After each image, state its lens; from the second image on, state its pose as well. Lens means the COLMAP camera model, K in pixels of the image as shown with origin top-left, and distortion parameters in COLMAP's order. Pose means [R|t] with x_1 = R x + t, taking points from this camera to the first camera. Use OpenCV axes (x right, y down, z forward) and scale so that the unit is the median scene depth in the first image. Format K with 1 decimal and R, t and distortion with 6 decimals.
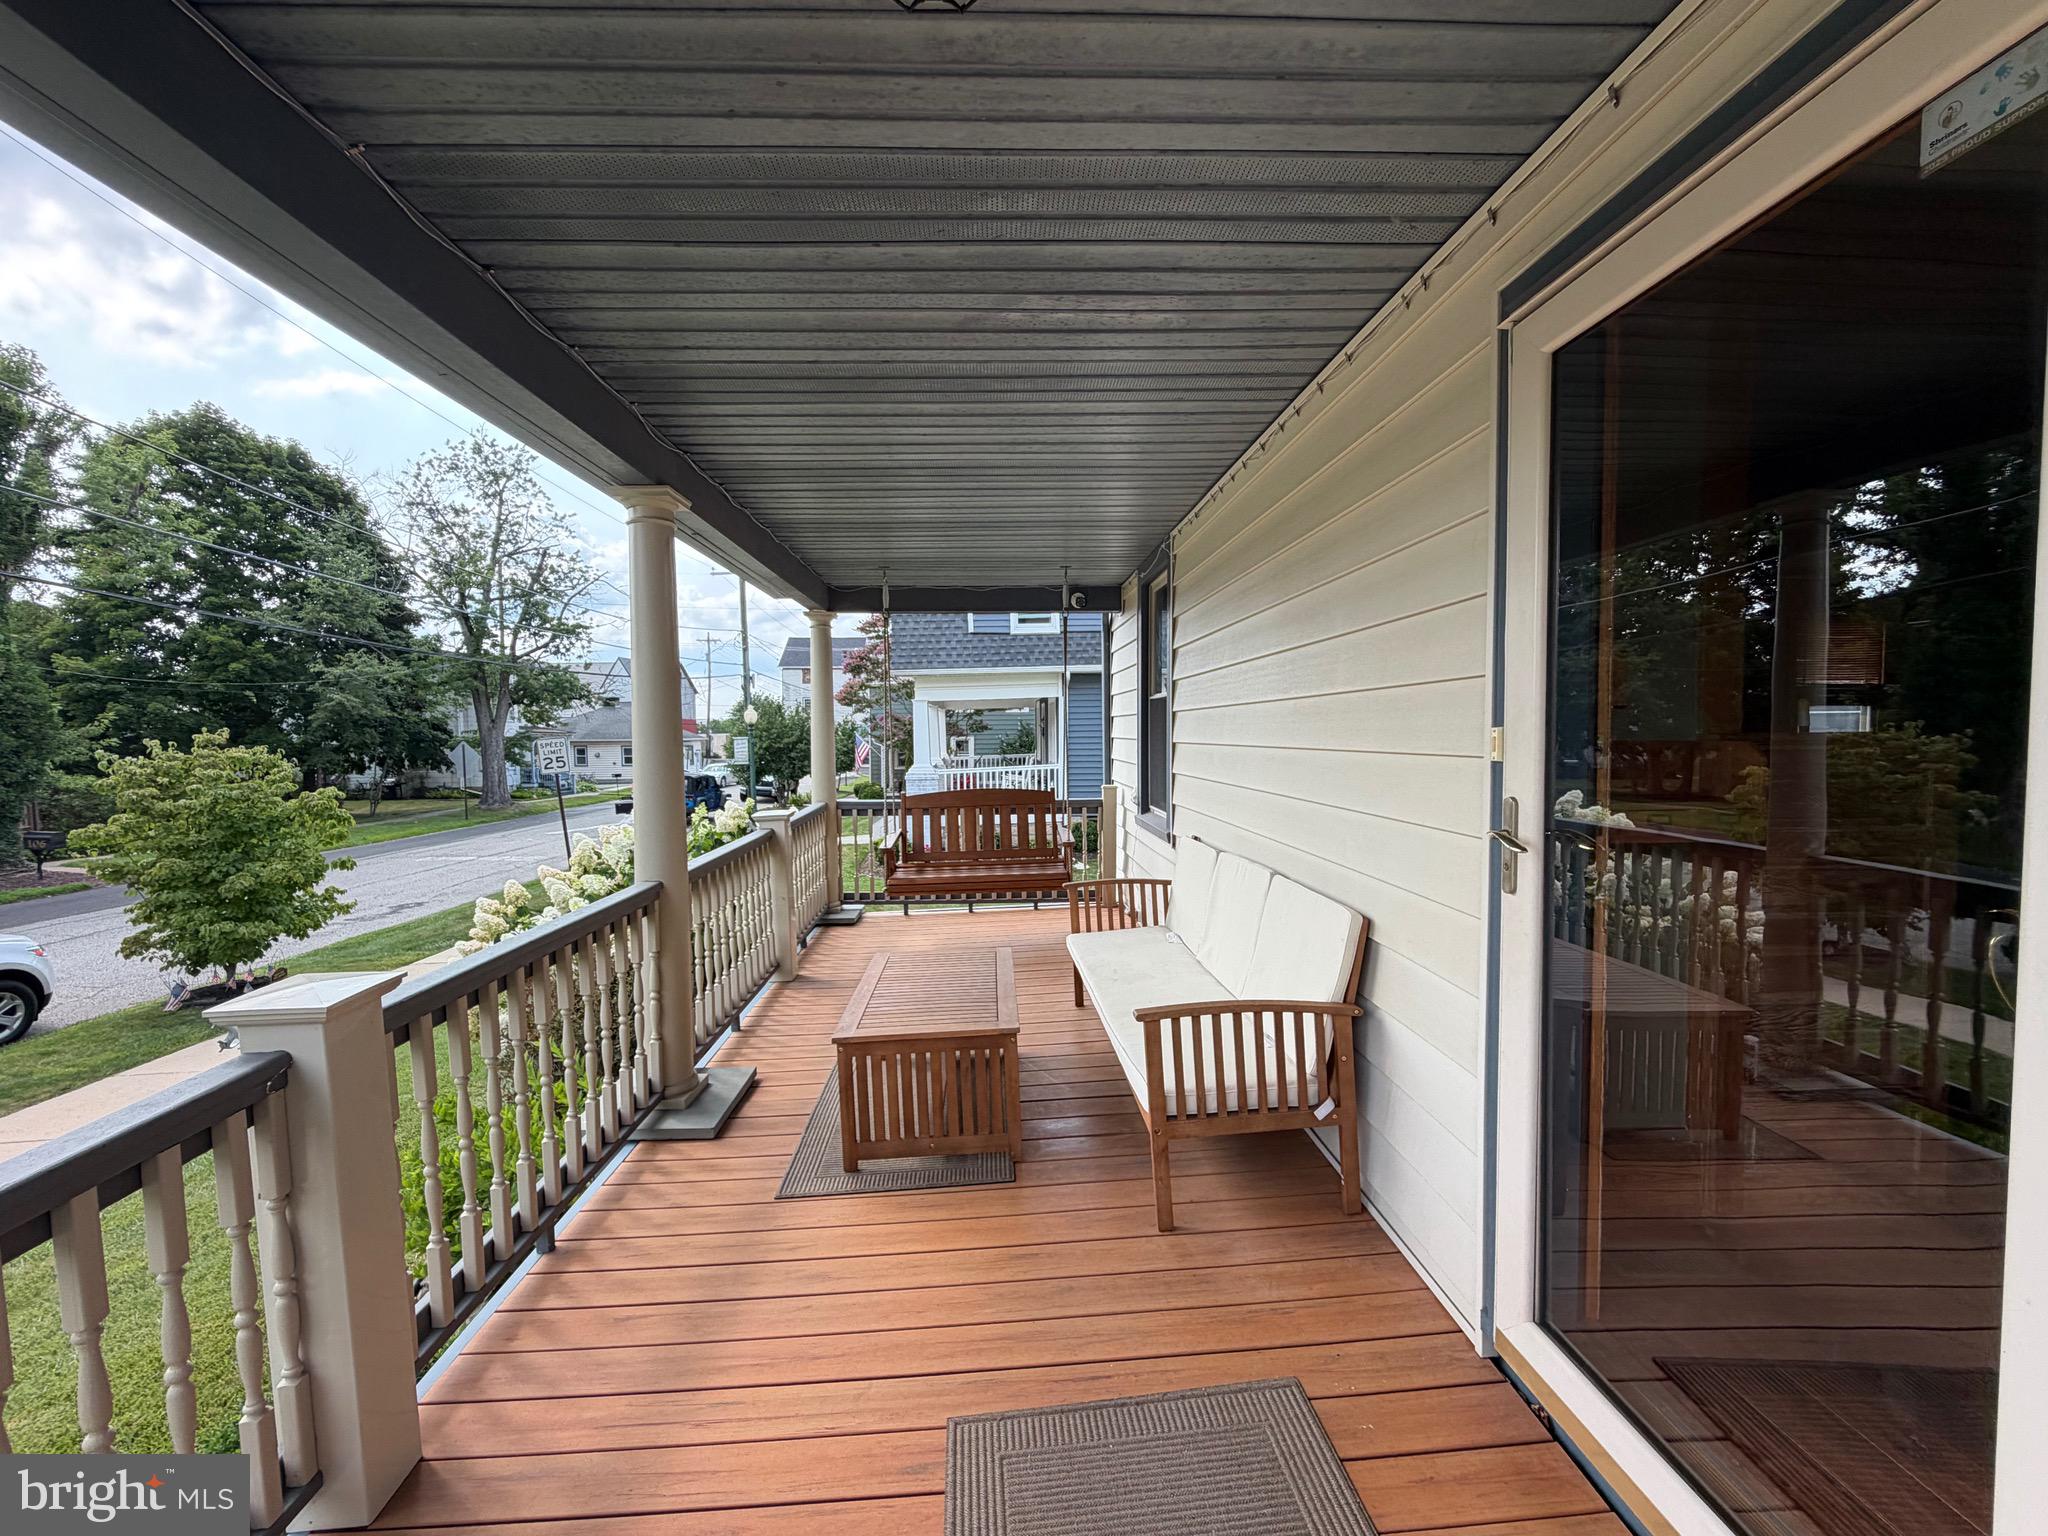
lens RADIAL K [[814.5, 0, 1023.5], [0, 814.5, 767.9], [0, 0, 1]] dist [-0.000260, -0.000108]
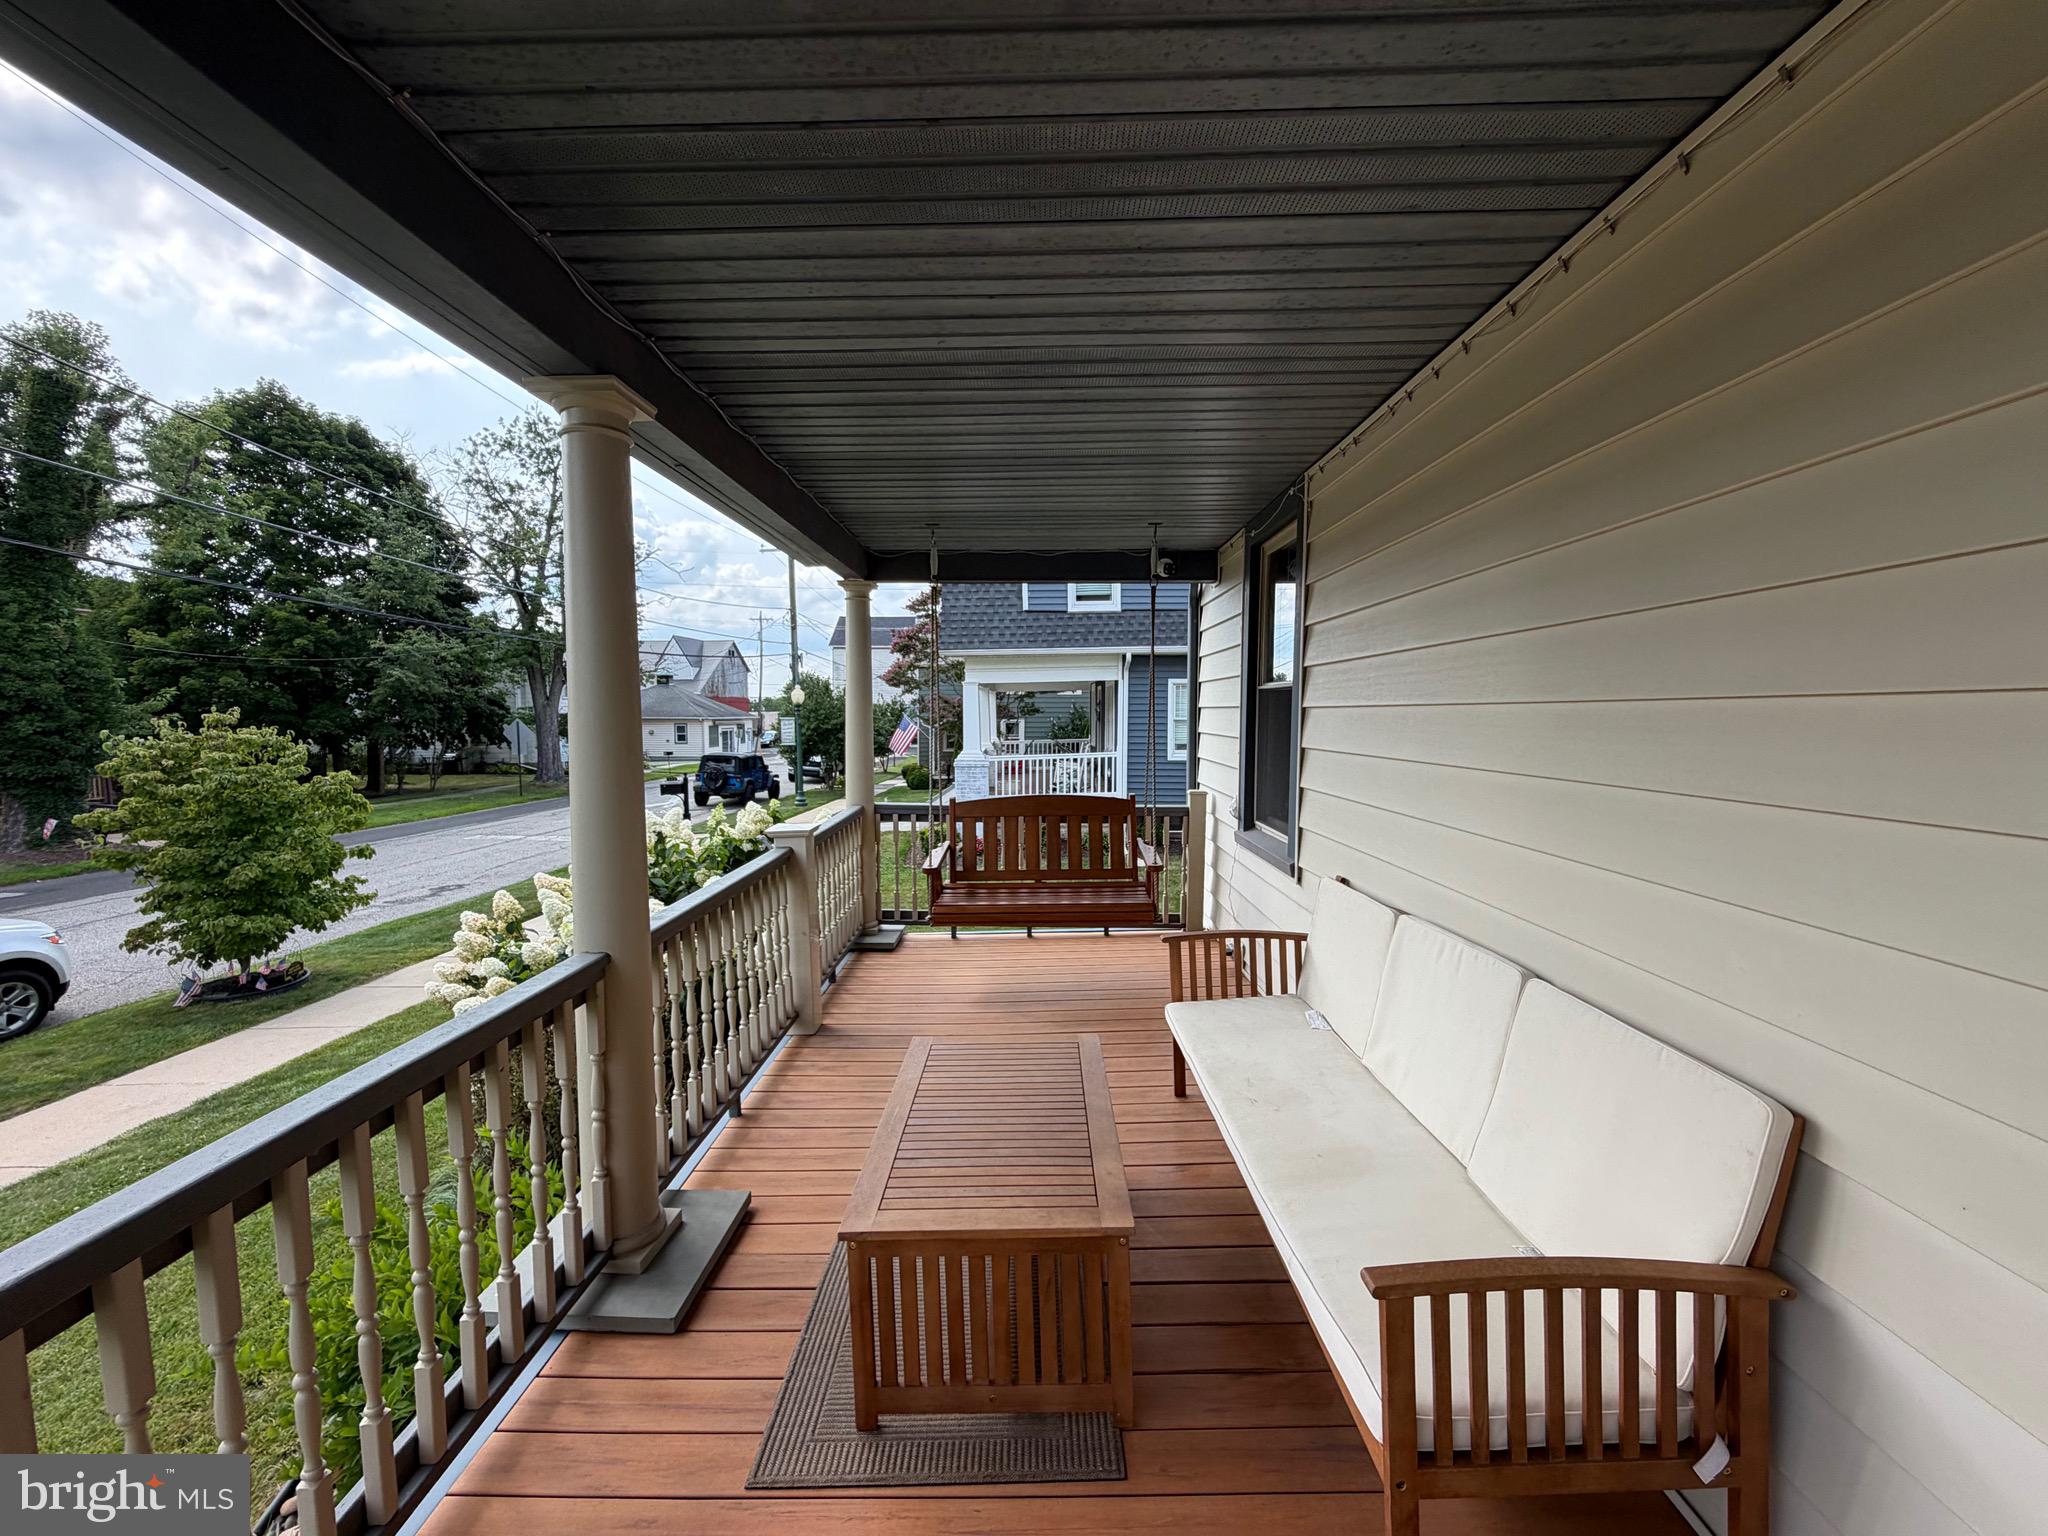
lens RADIAL K [[814.5, 0, 1027.3], [0, 814.5, 767.0], [0, 0, 1]] dist [-0.000260, -0.000108]
pose [[0.998475, 0.014201, -0.053355, -0.024416], [-0.013005, 0.999658, 0.022694, -0.019413], [0.053659, -0.021965, 0.998318, 0.156402]]
